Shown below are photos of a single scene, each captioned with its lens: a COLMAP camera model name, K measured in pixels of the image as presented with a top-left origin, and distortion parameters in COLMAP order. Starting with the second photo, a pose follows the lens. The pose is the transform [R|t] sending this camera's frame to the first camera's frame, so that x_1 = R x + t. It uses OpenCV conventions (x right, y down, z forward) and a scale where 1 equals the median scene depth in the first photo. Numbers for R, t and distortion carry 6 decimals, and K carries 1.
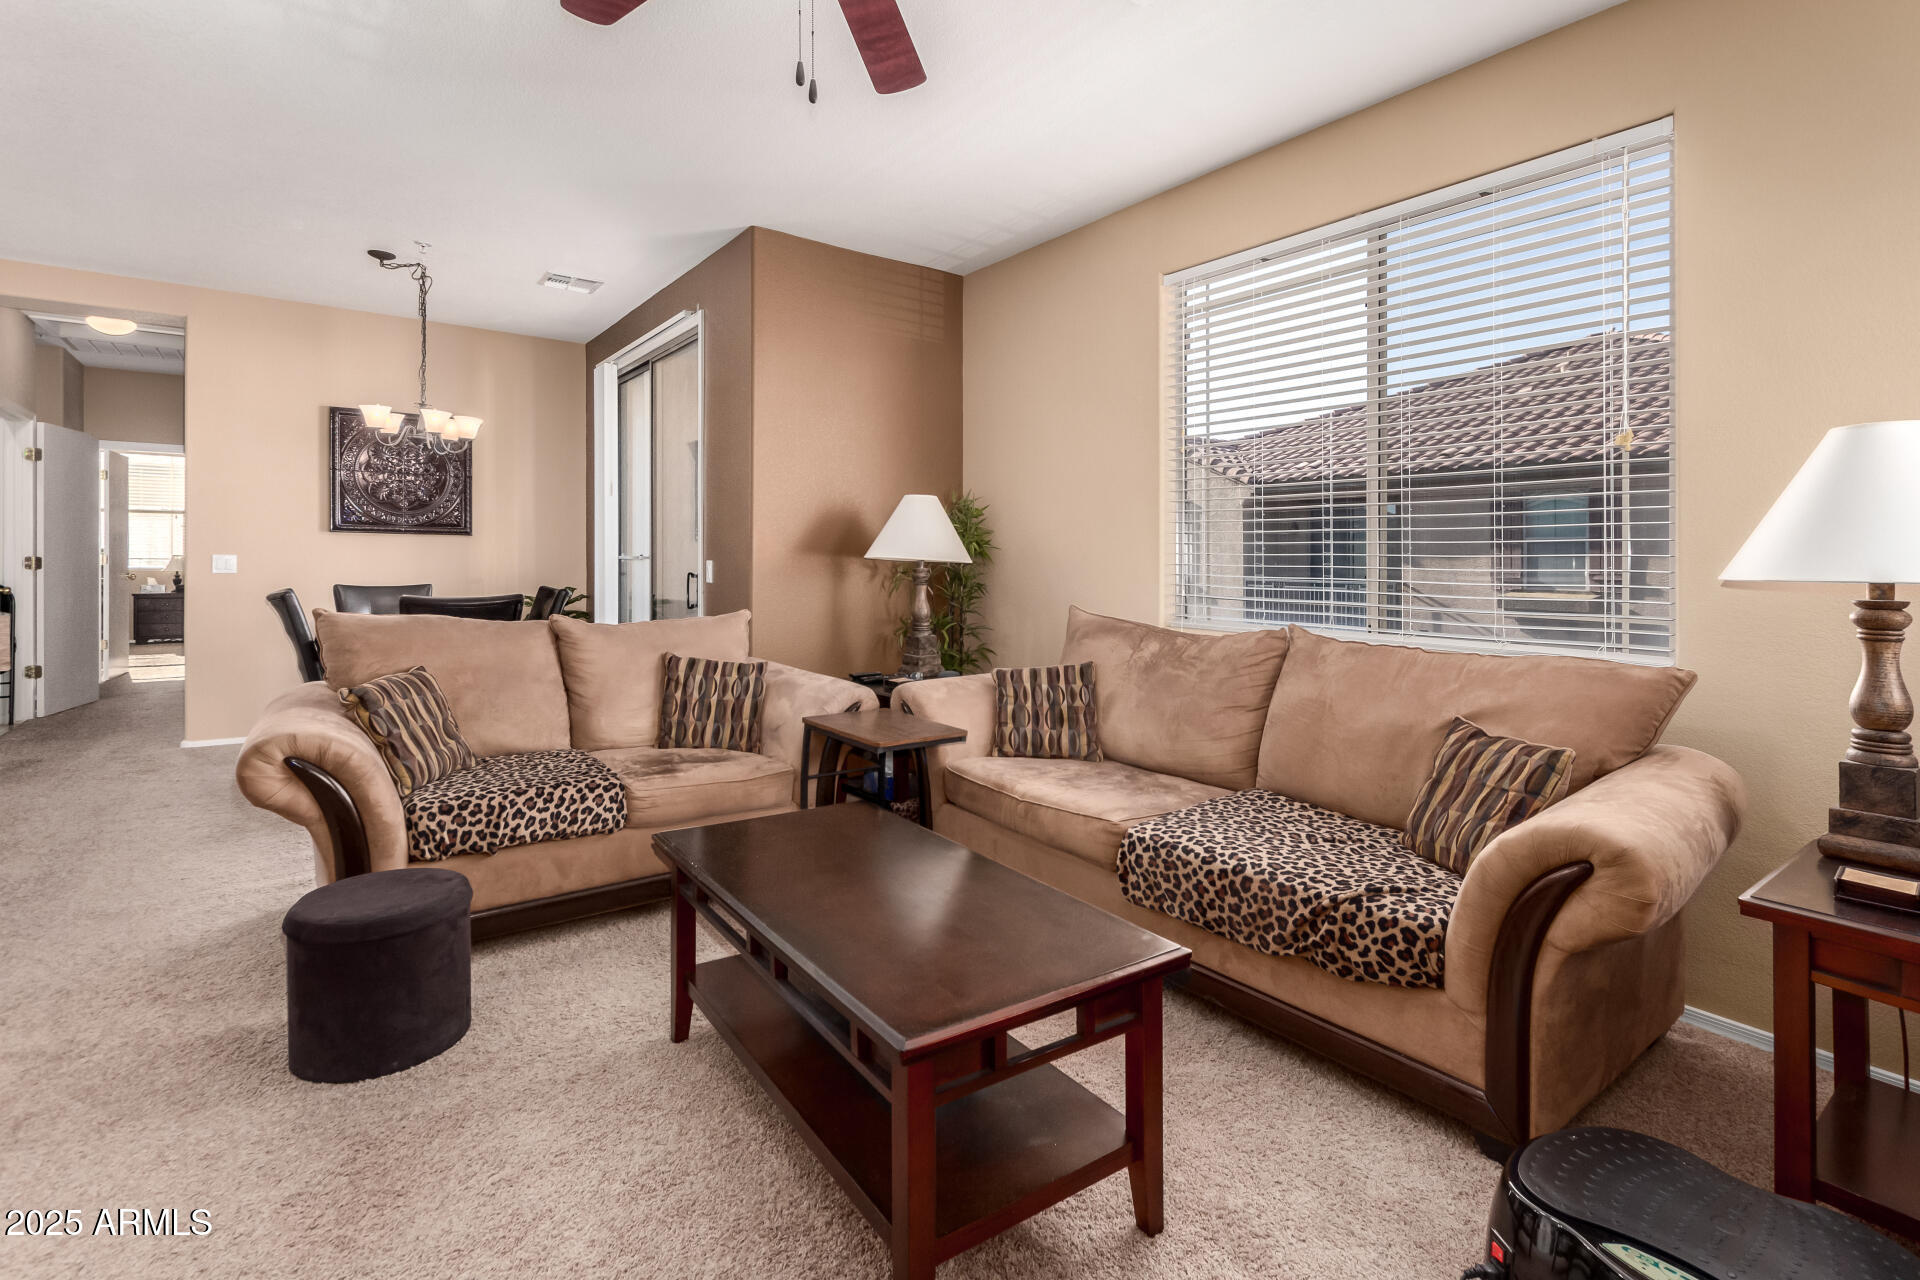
lens RADIAL K [[890.3, 0, 935.8], [0, 890.3, 578.8], [0, 0, 1]] dist [0.008167, -0.001415]
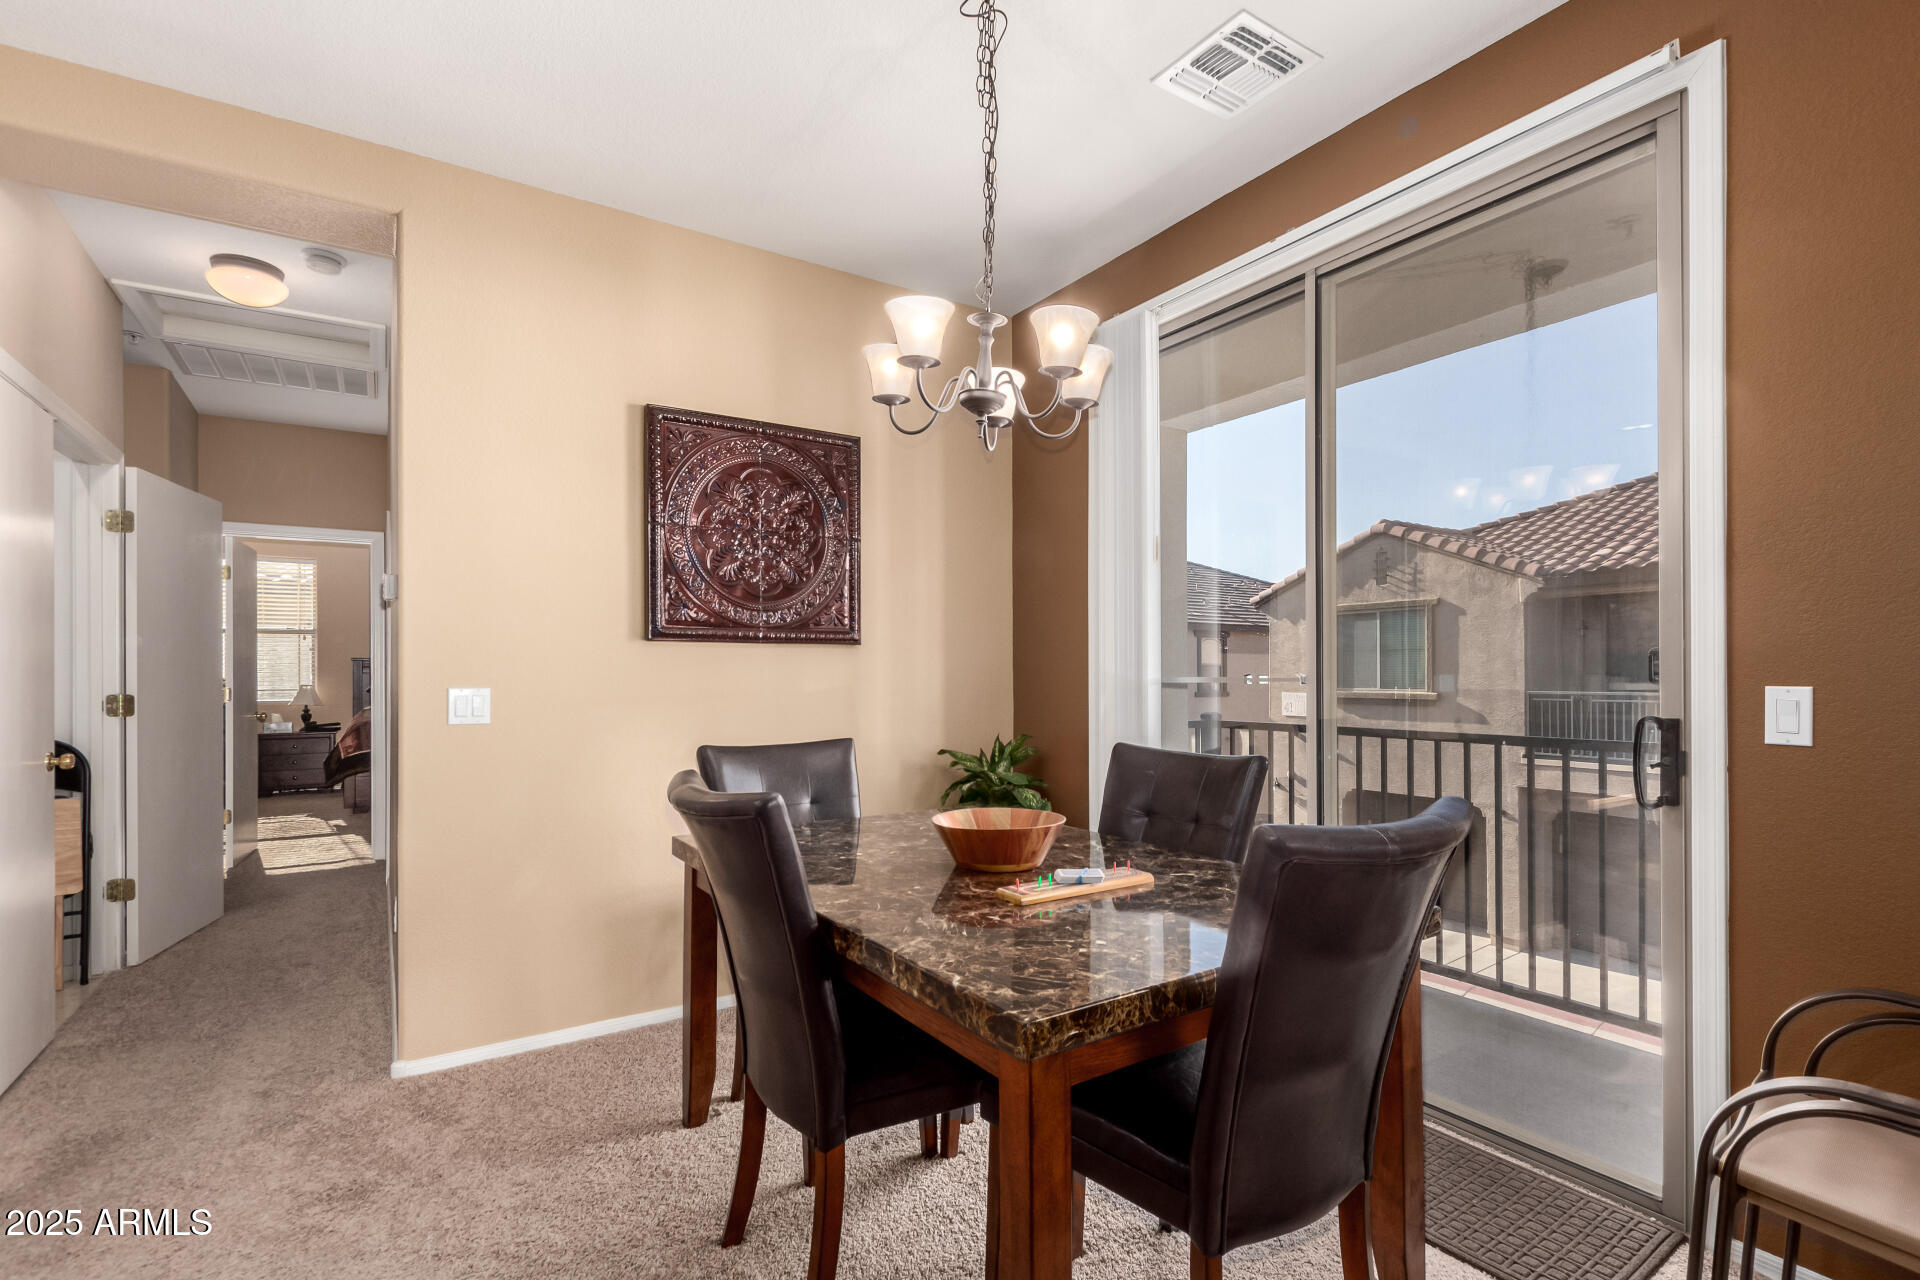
lens RADIAL K [[890.3, 0, 945.9], [0, 890.3, 681.7], [0, 0, 1]] dist [0.008167, -0.001415]
pose [[0.998066, -0.015206, -0.060271, -0.433913], [0.014373, 0.999795, -0.014227, -0.017269], [0.060475, 0.013333, 0.998081, 0.449462]]
